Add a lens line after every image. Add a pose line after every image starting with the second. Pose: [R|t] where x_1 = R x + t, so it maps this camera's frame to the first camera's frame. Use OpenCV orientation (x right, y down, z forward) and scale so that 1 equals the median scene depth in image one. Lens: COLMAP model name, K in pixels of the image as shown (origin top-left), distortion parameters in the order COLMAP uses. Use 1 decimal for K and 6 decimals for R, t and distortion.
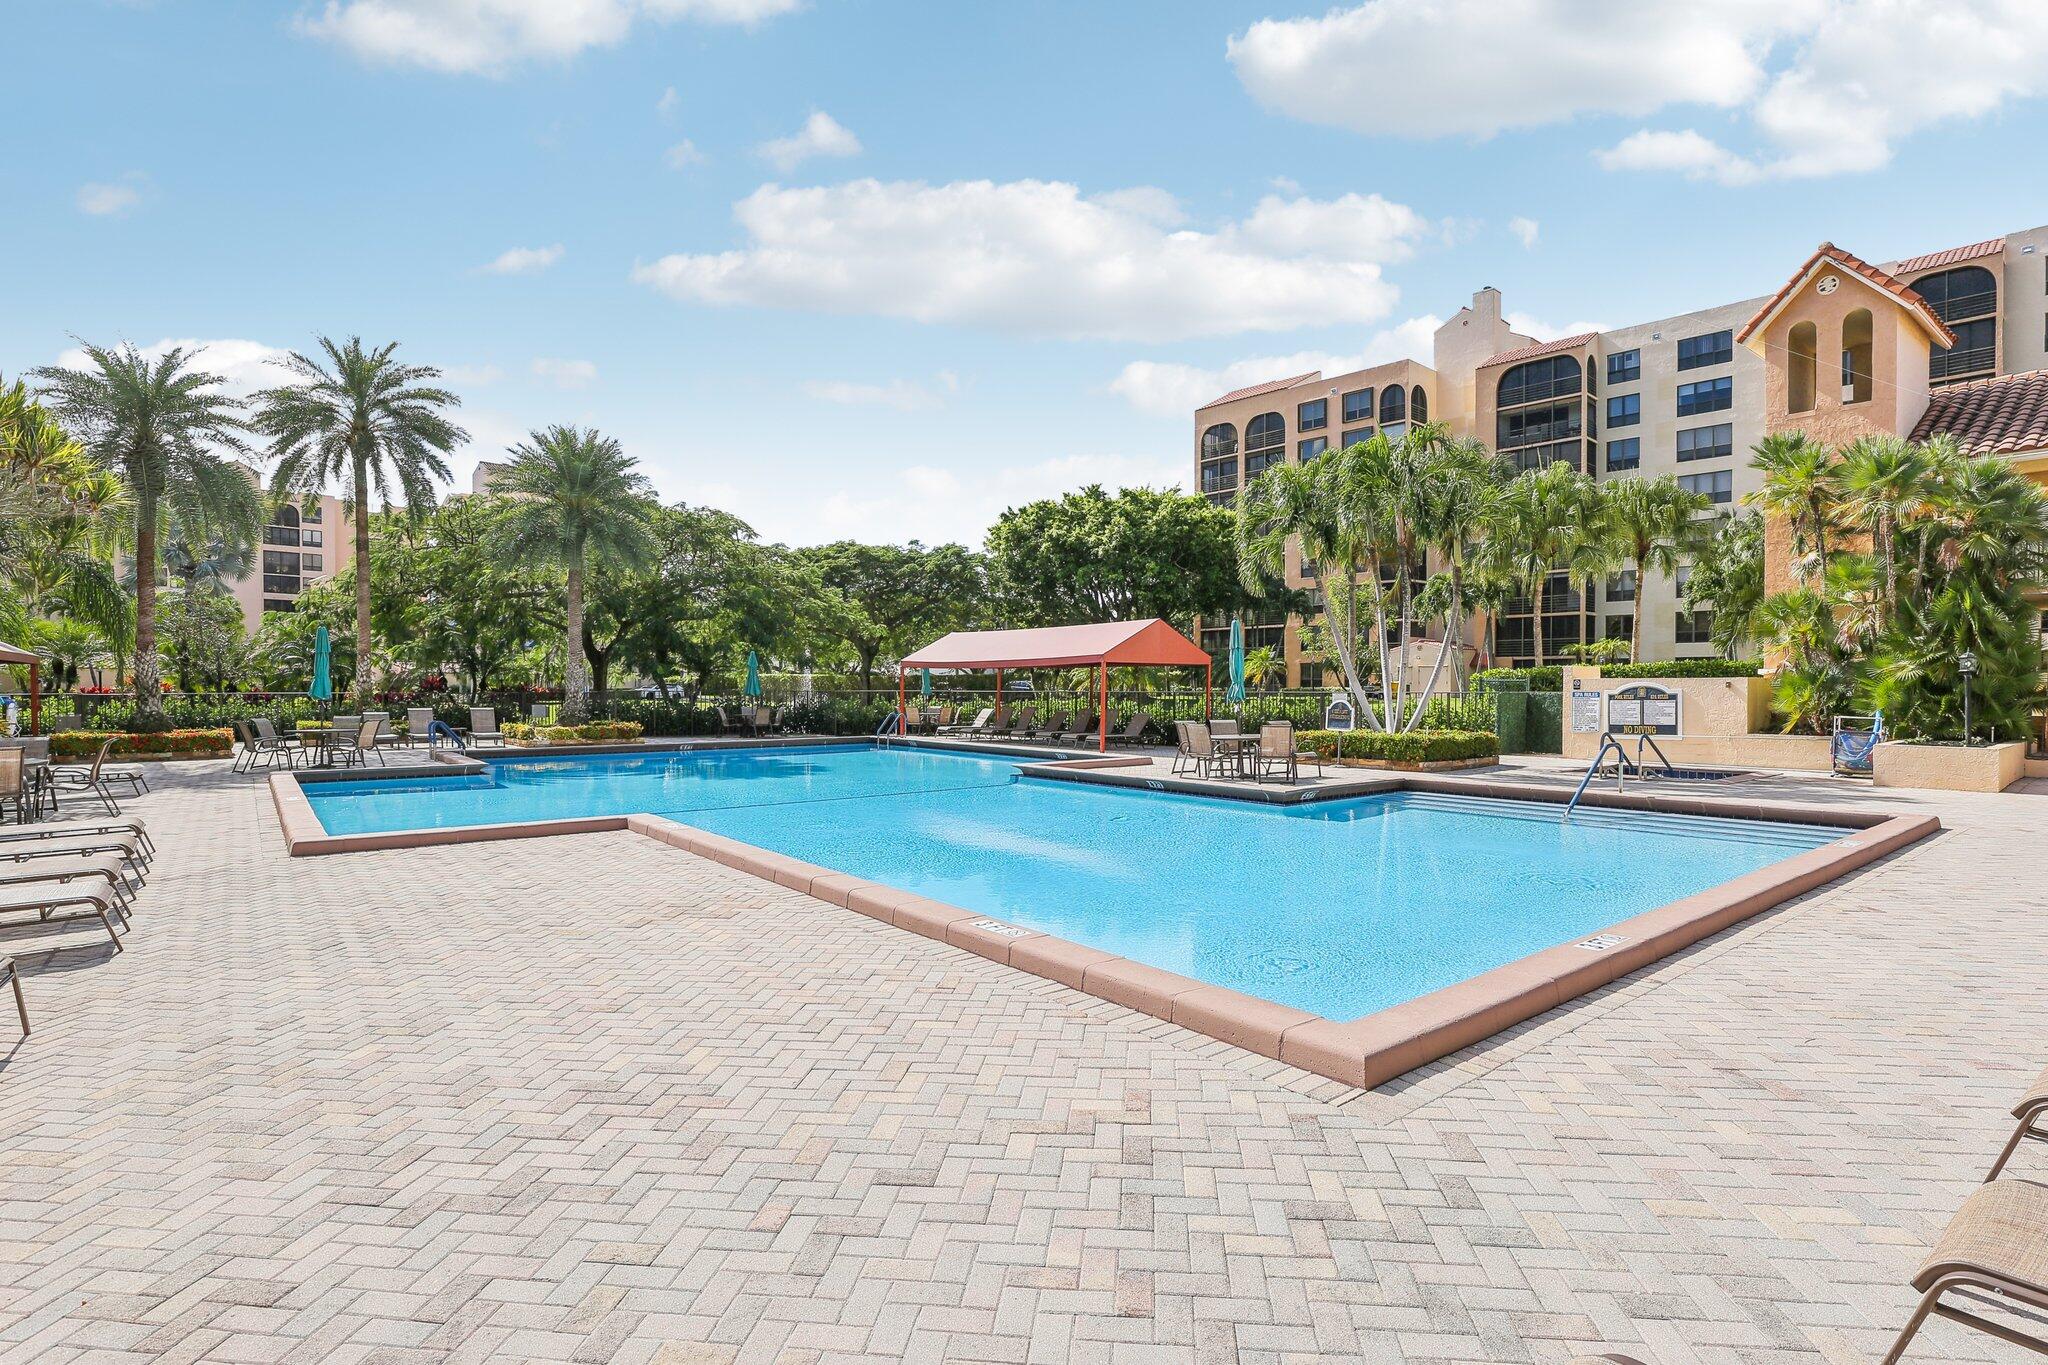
lens RADIAL K [[1002.2, 0, 1025.4], [0, 1002.2, 706.5], [0, 0, 1]] dist [-0.036890, 0.006607]
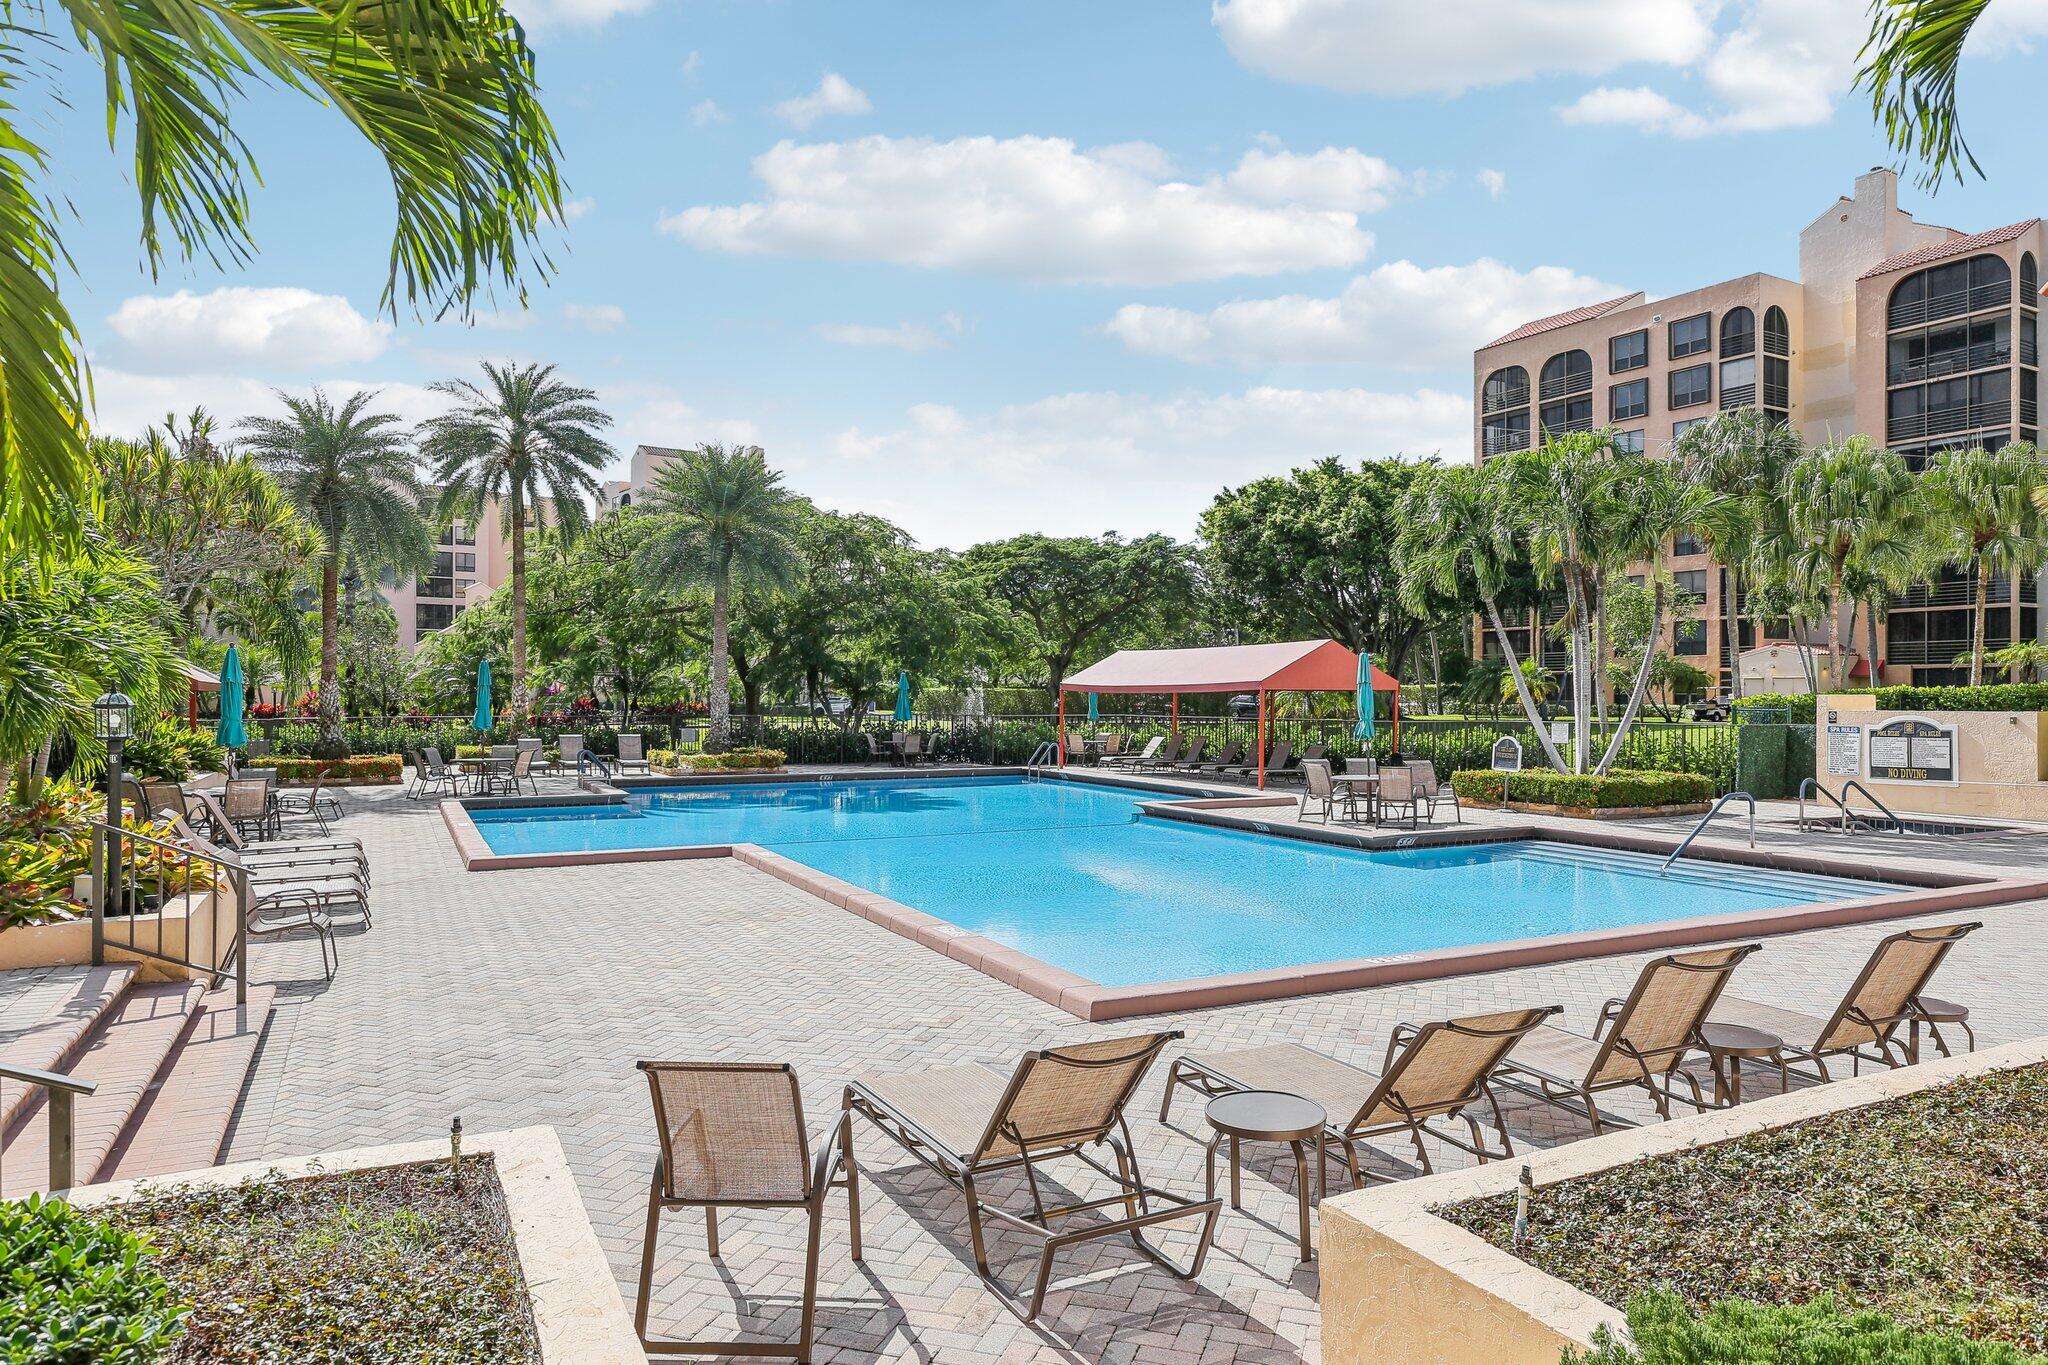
lens RADIAL K [[1280.5, 0, 1024.0], [0, 1280.5, 682.5], [0, 0, 1]] dist [-0.006164, -0.001034]
pose [[0.977698, -0.002445, -0.210000, 0.092065], [-0.003756, 0.999569, -0.029125, -0.013601], [0.209981, 0.029265, 0.977267, -0.144090]]
